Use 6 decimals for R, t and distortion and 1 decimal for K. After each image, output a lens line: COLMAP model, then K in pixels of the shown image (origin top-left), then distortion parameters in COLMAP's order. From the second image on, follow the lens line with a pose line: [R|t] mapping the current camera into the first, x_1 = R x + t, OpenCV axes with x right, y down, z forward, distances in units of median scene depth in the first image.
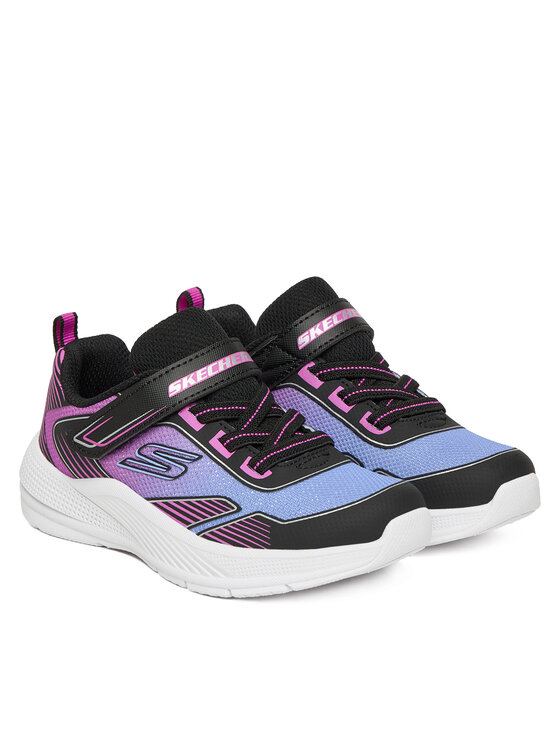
lens RADIAL K [[1833.7, 0, 280.0], [0, 1833.7, 373.0], [0, 0, 1]] dist [0.004995, 0.003657]
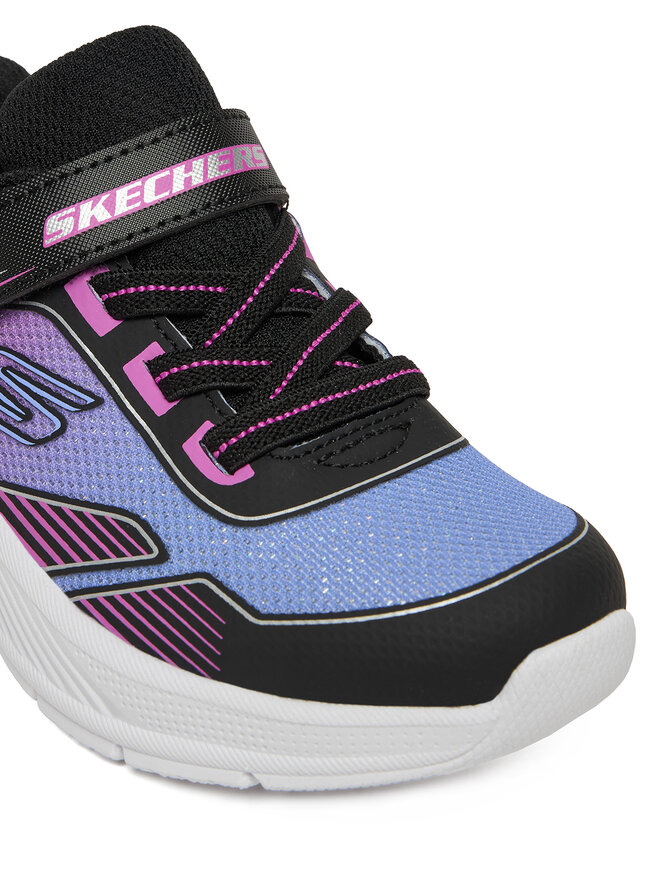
lens RADIAL K [[1823.7, 0, 330.0], [0, 1823.7, 440.0], [0, 0, 1]] dist [-0.035770, -0.216707]
pose [[0.990975, 0.113131, -0.071897, 0.039099], [-0.094881, 0.970891, 0.219930, -0.041579], [0.094685, -0.211123, 0.972863, 0.595459]]
